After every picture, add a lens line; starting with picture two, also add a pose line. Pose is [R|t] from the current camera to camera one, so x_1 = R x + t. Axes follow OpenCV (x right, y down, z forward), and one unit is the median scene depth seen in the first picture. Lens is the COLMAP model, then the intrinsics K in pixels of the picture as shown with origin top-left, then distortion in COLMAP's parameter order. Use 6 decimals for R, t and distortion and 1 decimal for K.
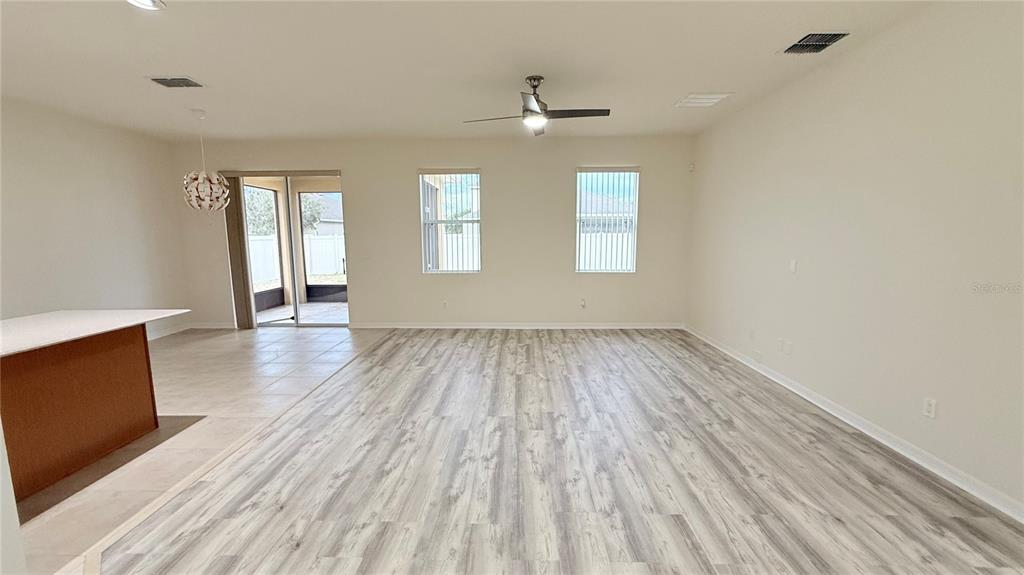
lens RADIAL K [[406.9, 0, 508.7], [0, 406.9, 289.0], [0, 0, 1]] dist [-0.001774, -0.000041]
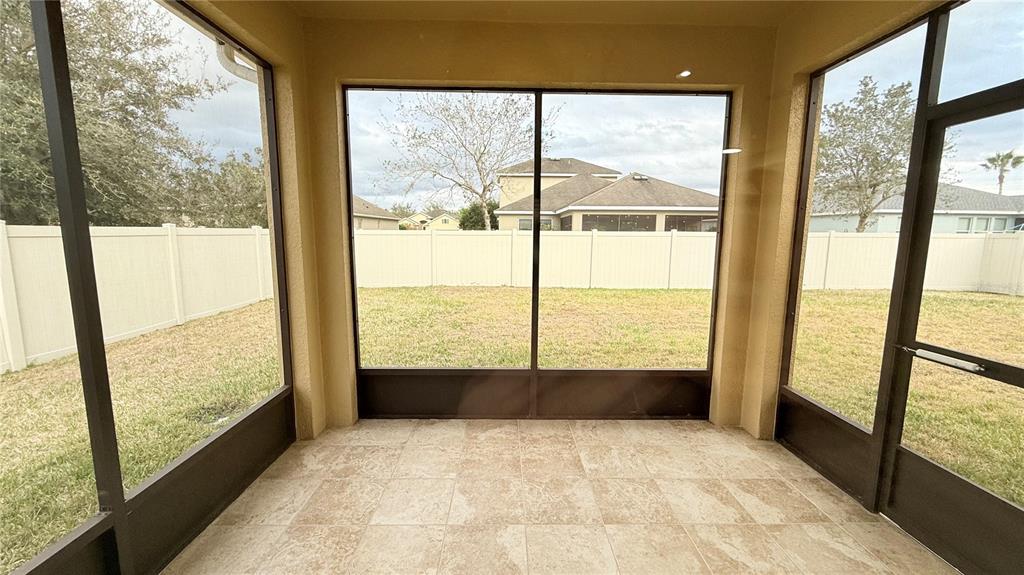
lens RADIAL K [[406.9, 0, 508.7], [0, 406.9, 289.0], [0, 0, 1]] dist [-0.001774, -0.000041]
pose [[0.999358, 0.009039, 0.034673, -0.386851], [-0.009147, 0.999954, 0.002948, -0.079064], [-0.034645, -0.003263, 0.999394, 0.660954]]
